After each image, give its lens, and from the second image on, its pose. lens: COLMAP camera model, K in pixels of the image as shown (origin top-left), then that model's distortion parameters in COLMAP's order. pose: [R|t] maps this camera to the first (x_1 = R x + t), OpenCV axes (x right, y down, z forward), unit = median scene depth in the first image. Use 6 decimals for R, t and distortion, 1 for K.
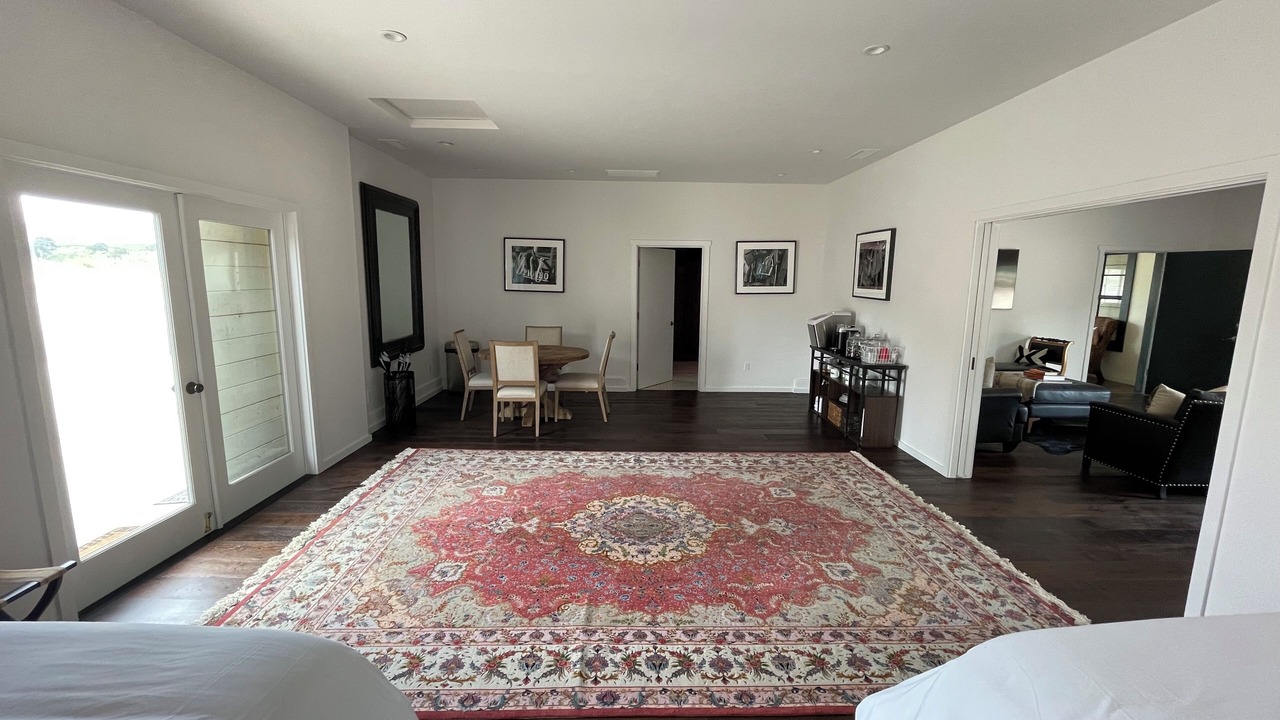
lens RADIAL K [[524.1, 0, 637.9], [0, 524.1, 358.1], [0, 0, 1]] dist [-0.004550, -0.000372]
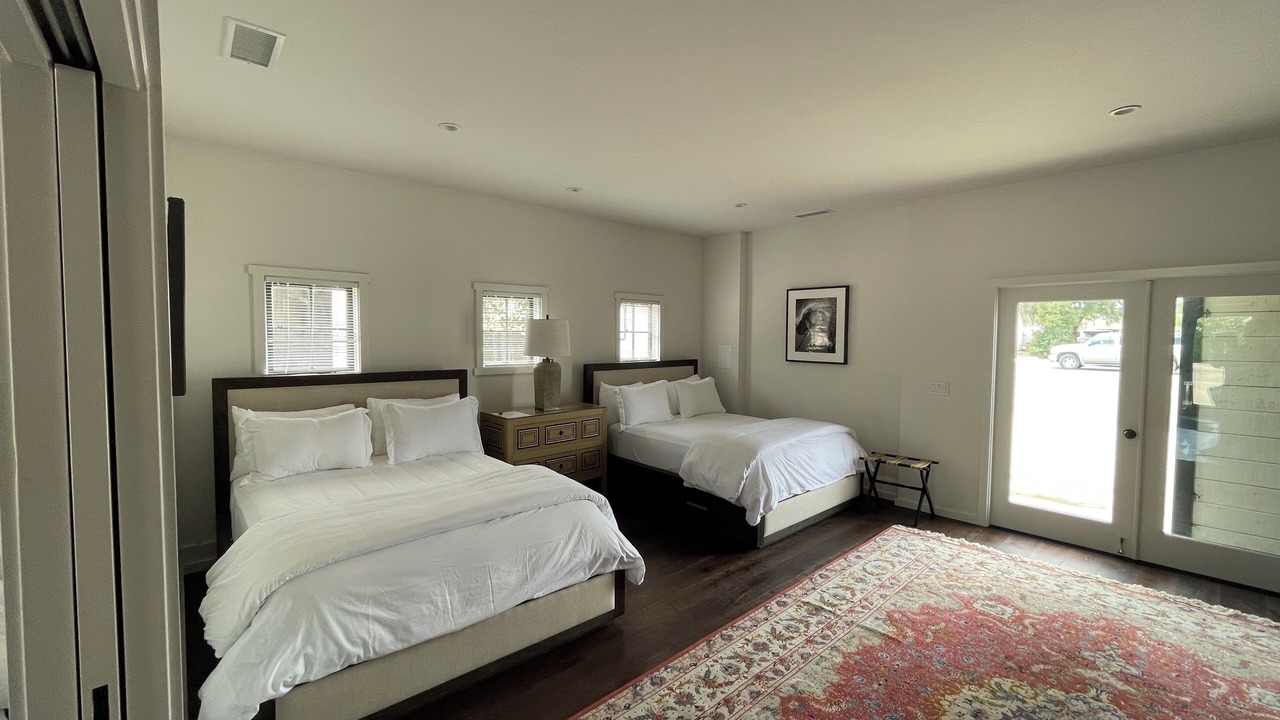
lens RADIAL K [[524.1, 0, 642.0], [0, 524.1, 360.4], [0, 0, 1]] dist [-0.004550, -0.000372]
pose [[-0.756276, 0.014237, -0.654097, 1.128351], [-0.116513, 0.980851, 0.156064, -0.234838], [0.643794, 0.194238, -0.740136, 1.538765]]
